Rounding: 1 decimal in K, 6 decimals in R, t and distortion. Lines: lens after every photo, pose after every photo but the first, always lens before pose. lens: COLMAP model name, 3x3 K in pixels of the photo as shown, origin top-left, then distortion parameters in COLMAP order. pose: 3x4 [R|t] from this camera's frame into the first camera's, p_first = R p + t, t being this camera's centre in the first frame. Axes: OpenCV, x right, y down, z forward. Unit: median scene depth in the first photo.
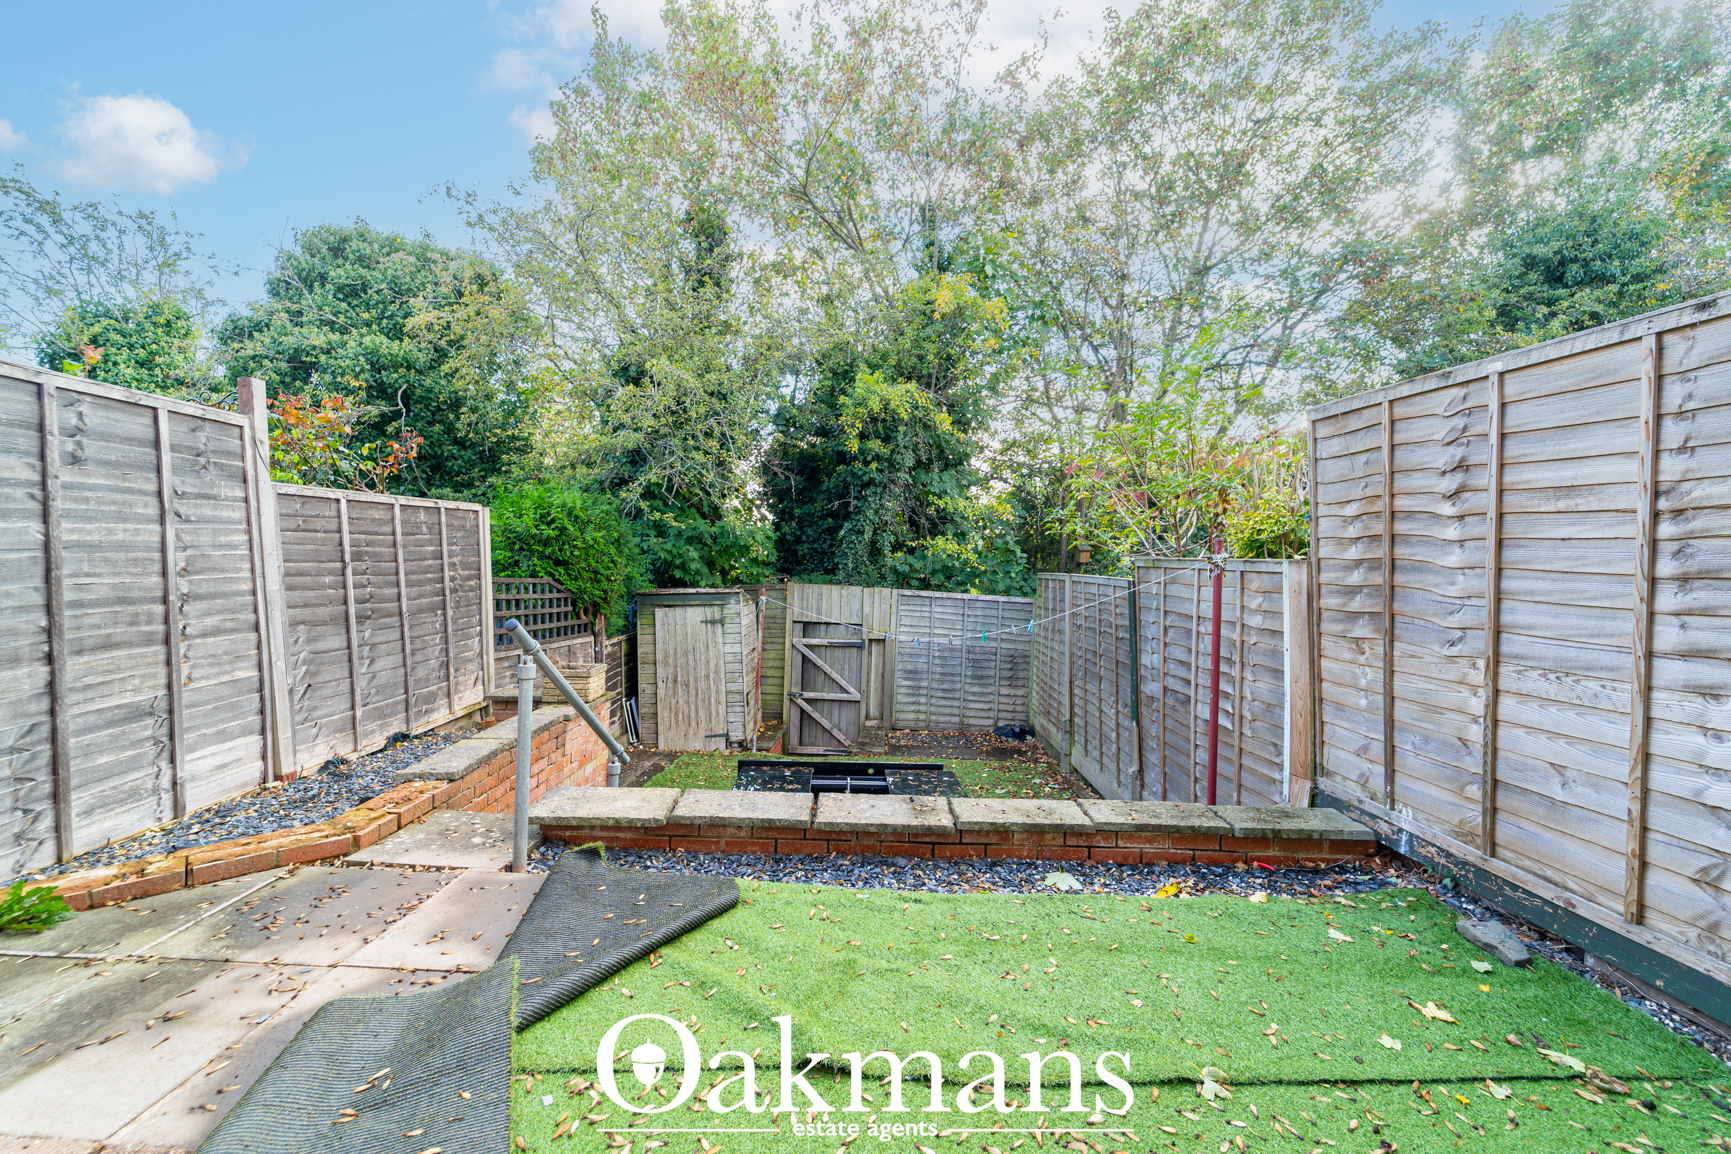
lens RADIAL K [[698.5, 0, 867.6], [0, 698.5, 570.6], [0, 0, 1]] dist [0.004231, -0.002748]
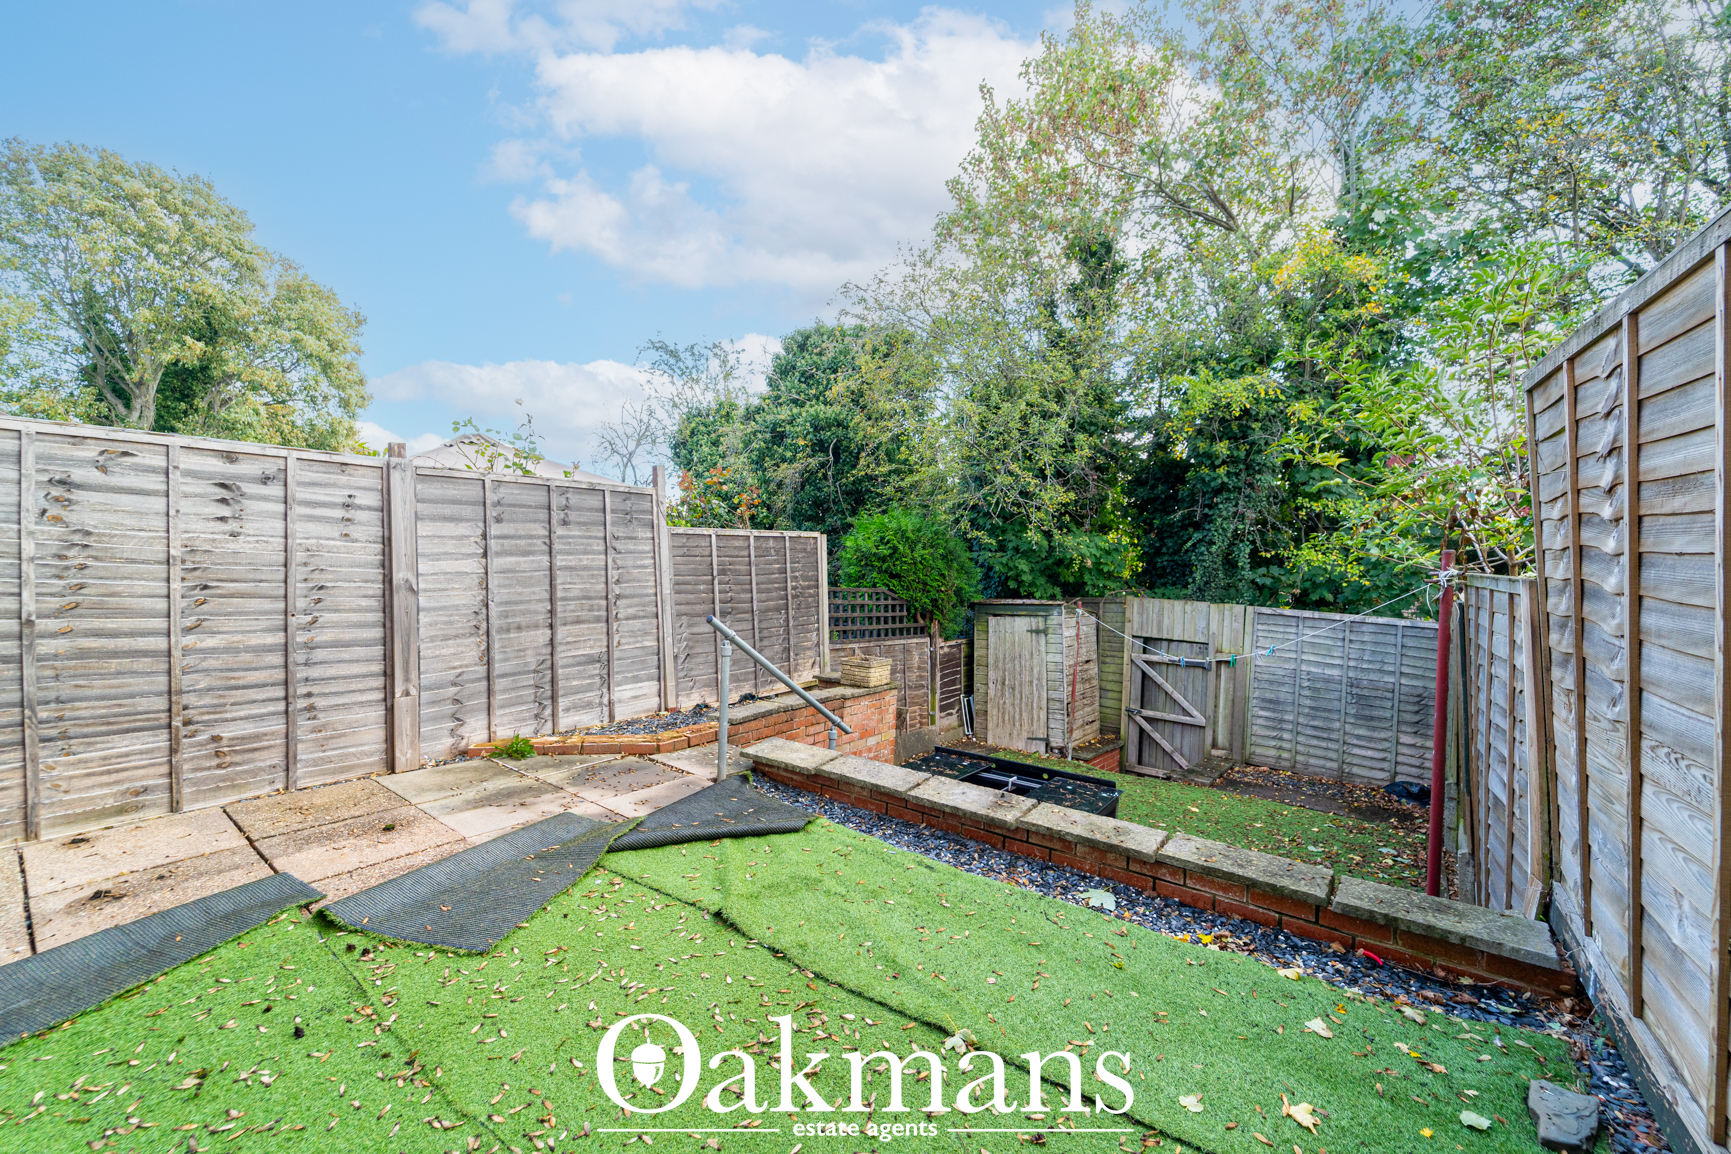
lens RADIAL K [[698.5, 0, 867.6], [0, 698.5, 570.6], [0, 0, 1]] dist [0.004231, -0.002748]
pose [[0.794564, -0.000589, -0.607180, 0.487114], [-0.008609, 0.999888, -0.012236, -0.008830], [0.607119, 0.014950, 0.794470, -0.005335]]
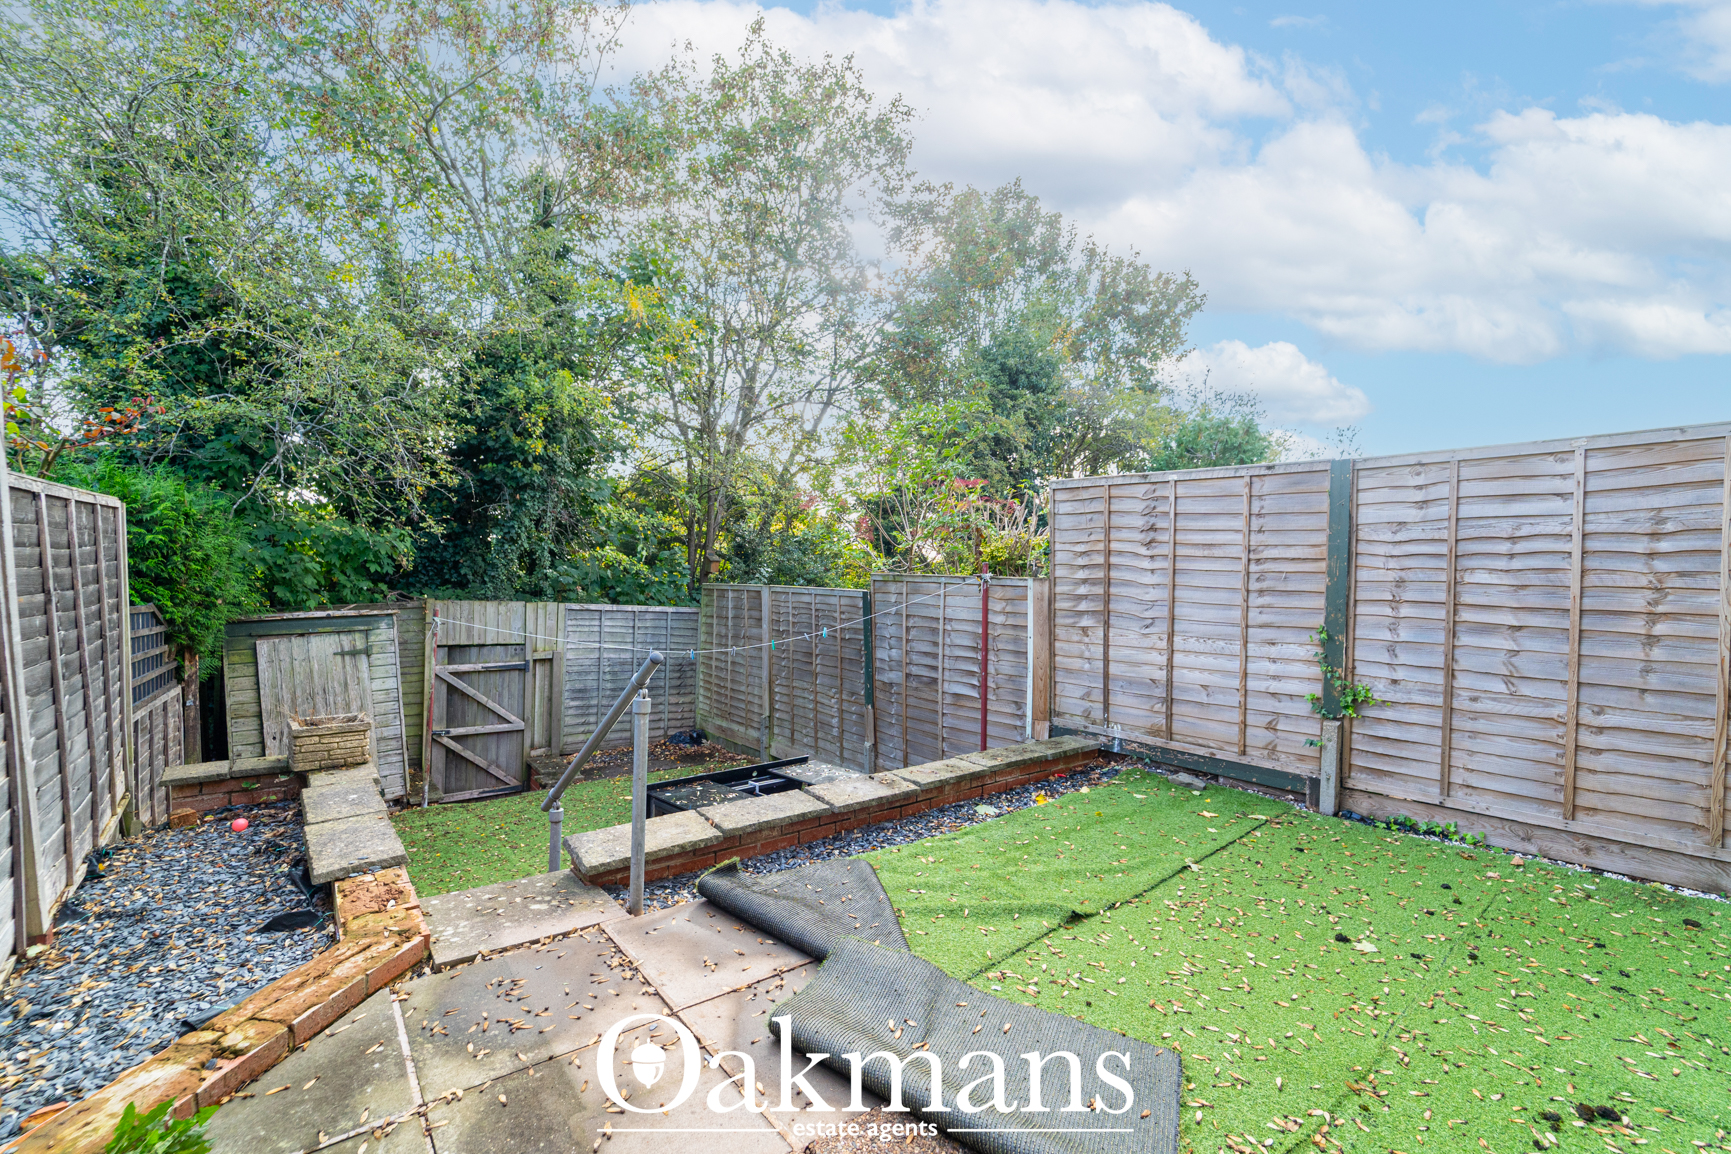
lens RADIAL K [[721.7, 0, 862.5], [0, 721.7, 570.0], [0, 0, 1]] dist [0.003766, 0.000249]
pose [[0.773719, -0.002411, 0.633525, -0.652509], [0.006459, 0.999971, -0.004083, -0.027568], [-0.633496, 0.007251, 0.773712, 0.022940]]
